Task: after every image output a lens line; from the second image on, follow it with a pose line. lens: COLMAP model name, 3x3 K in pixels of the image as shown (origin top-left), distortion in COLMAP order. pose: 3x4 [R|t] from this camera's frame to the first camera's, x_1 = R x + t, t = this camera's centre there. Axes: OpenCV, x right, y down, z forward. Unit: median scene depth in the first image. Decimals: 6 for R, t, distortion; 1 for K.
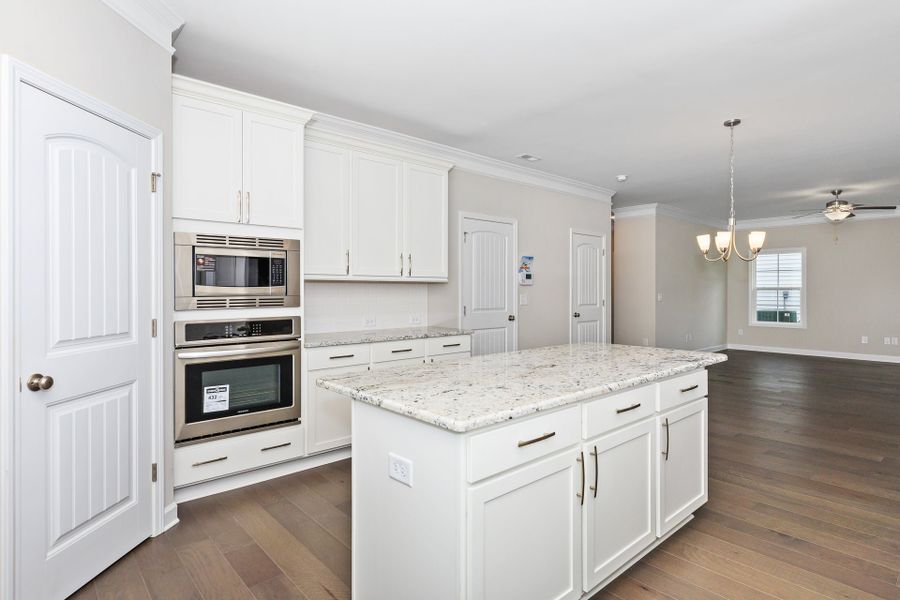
lens RADIAL K [[483.2, 0, 452.2], [0, 483.2, 290.7], [0, 0, 1]] dist [-0.004050, -0.000501]
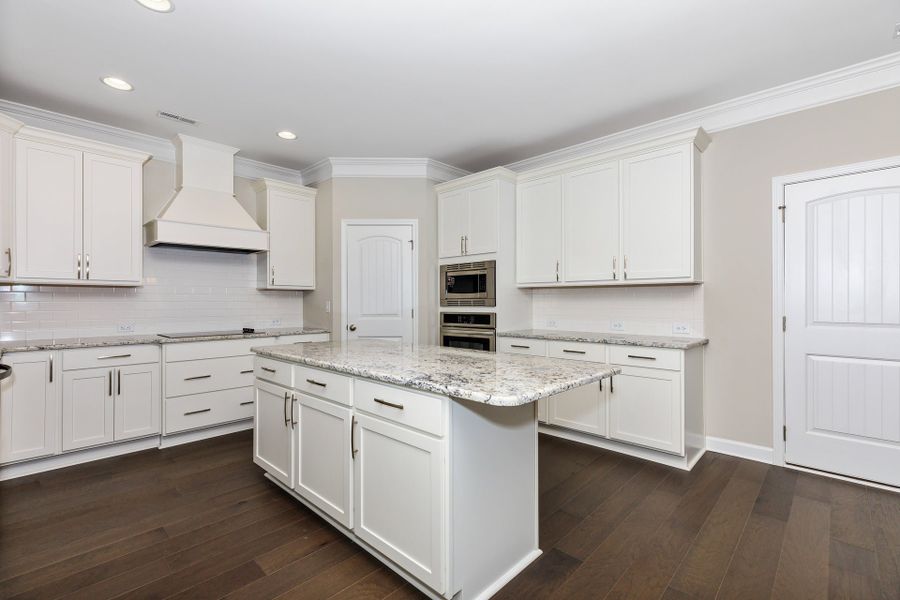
lens RADIAL K [[406.8, 0, 450.0], [0, 406.8, 300.0], [0, 0, 1]] dist [0.003060, -0.000826]
pose [[0.072898, 0.007058, -0.997314, 0.909558], [0.005069, 0.999959, 0.007447, 0.004003], [0.997327, -0.005599, 0.072859, 0.794619]]
